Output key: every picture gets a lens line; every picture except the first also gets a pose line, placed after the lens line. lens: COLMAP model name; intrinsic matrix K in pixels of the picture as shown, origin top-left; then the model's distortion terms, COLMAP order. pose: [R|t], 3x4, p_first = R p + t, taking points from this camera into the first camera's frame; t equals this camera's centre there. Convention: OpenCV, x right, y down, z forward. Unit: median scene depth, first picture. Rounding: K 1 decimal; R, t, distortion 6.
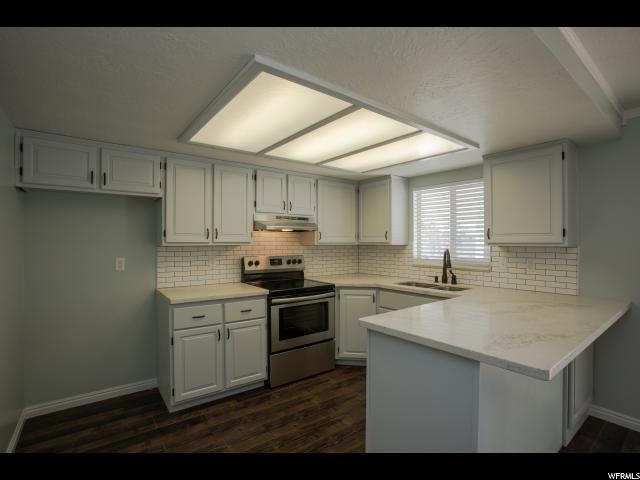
lens RADIAL K [[312.7, 0, 317.8], [0, 312.7, 242.4], [0, 0, 1]] dist [-0.076538, 0.033907]
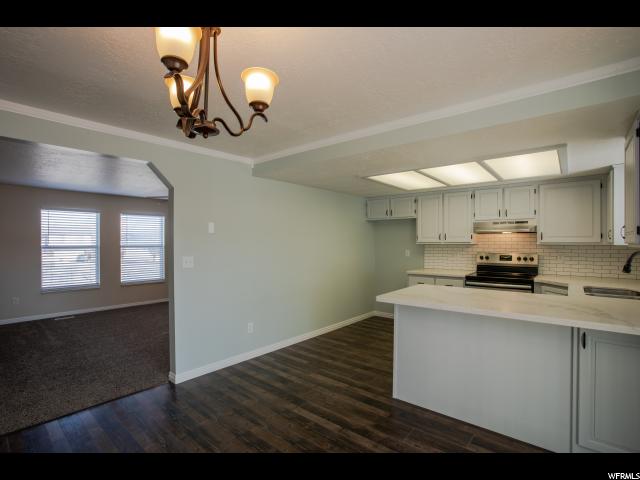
lens RADIAL K [[312.7, 0, 317.8], [0, 312.7, 242.4], [0, 0, 1]] dist [-0.076538, 0.033907]
pose [[0.217348, 0.001808, -0.976093, 1.096138], [0.000857, 0.999998, 0.002043, -0.003317], [0.976094, -0.001281, 0.217346, 0.005598]]
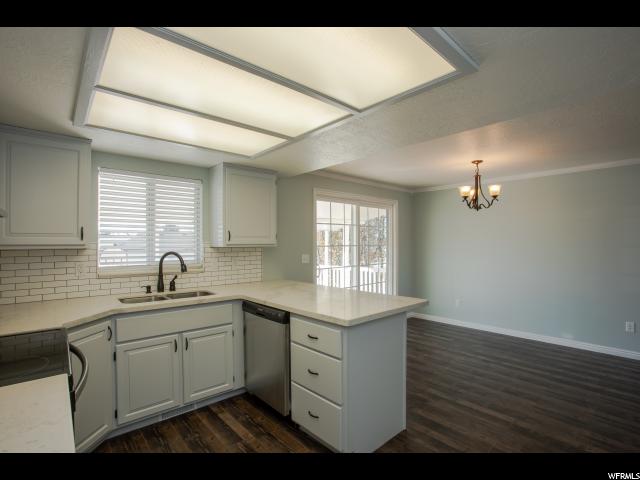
lens RADIAL K [[312.7, 0, 317.8], [0, 312.7, 242.4], [0, 0, 1]] dist [-0.076538, 0.033907]
pose [[-0.079017, -0.000076, 0.996873, -0.528059], [0.002190, 0.999998, 0.000249, -0.004233], [-0.996871, 0.002202, -0.079017, 0.718030]]
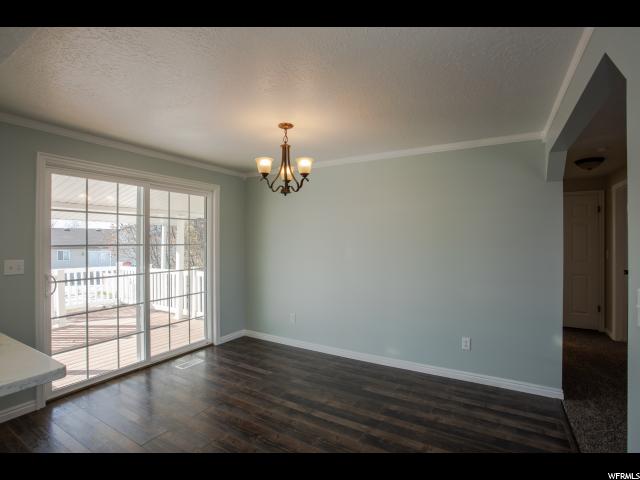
lens RADIAL K [[312.7, 0, 317.8], [0, 312.7, 242.4], [0, 0, 1]] dist [-0.076538, 0.033907]
pose [[-0.375384, -0.006220, 0.926848, -0.180340], [-0.002667, 0.999981, 0.005630, -0.003948], [-0.926865, -0.000358, -0.375394, 0.205799]]
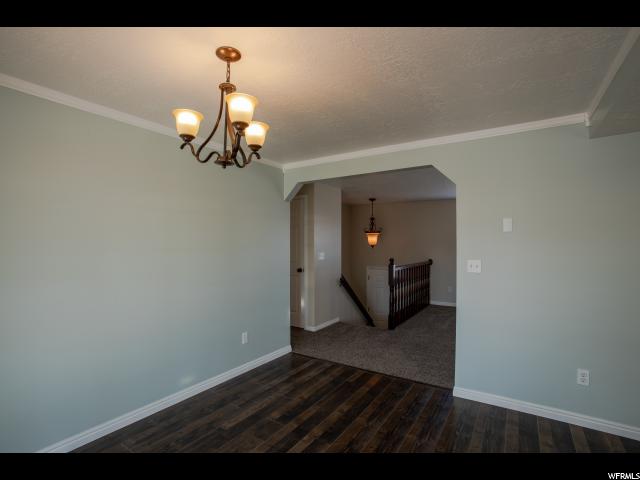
lens RADIAL K [[312.7, 0, 317.8], [0, 312.7, 242.4], [0, 0, 1]] dist [-0.076538, 0.033907]
pose [[-0.945667, -0.001660, -0.325132, 0.713428], [-0.000557, 0.999994, -0.003486, -0.002339], [0.325136, -0.003116, -0.945662, 0.516095]]
